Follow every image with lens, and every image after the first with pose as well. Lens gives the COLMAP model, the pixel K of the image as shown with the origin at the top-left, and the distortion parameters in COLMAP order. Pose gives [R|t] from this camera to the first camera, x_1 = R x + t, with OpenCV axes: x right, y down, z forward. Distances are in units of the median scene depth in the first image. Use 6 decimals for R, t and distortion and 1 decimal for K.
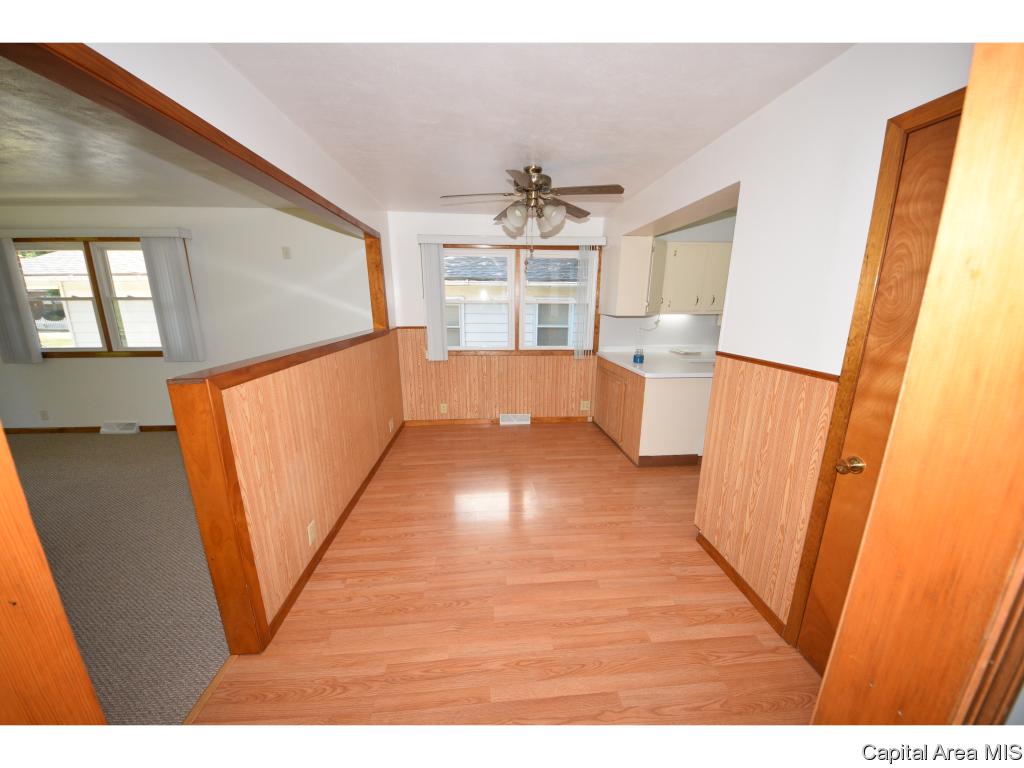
lens RADIAL K [[360.4, 0, 511.4], [0, 360.4, 379.5], [0, 0, 1]] dist [-0.009346, -0.000436]
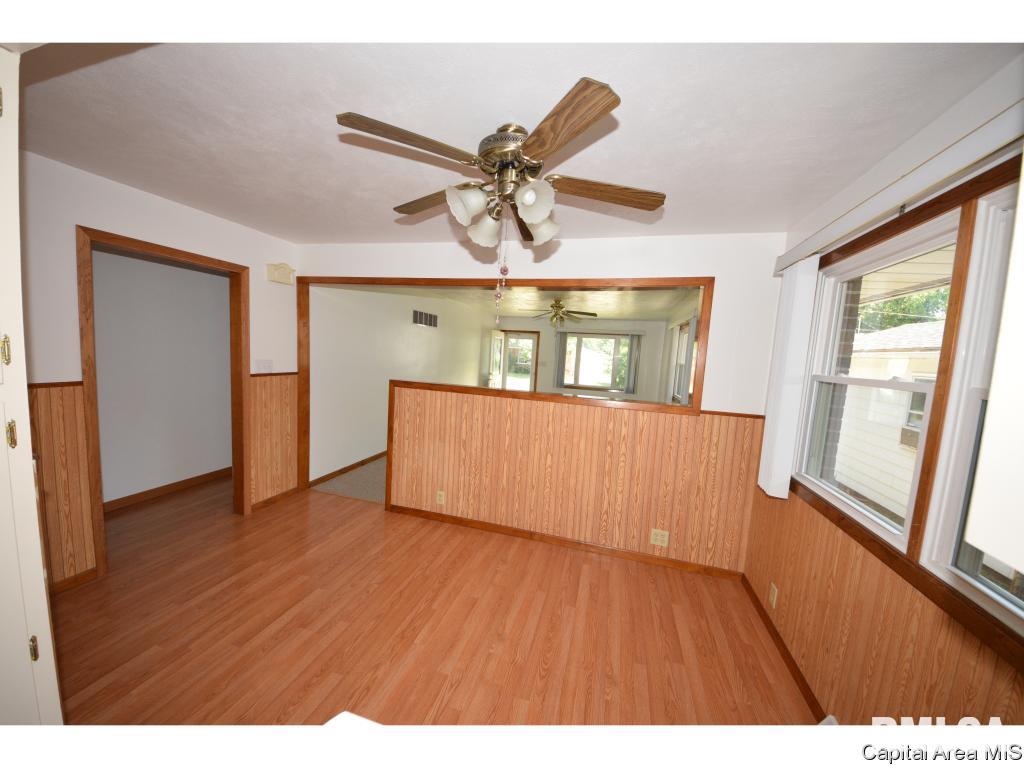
lens RADIAL K [[360.4, 0, 512.6], [0, 360.4, 389.4], [0, 0, 1]] dist [-0.009346, -0.000436]
pose [[-0.347705, 0.066445, -0.935247, 0.706364], [-0.256202, 0.952791, 0.162941, -0.329984], [0.901921, 0.296267, -0.314267, 1.535916]]
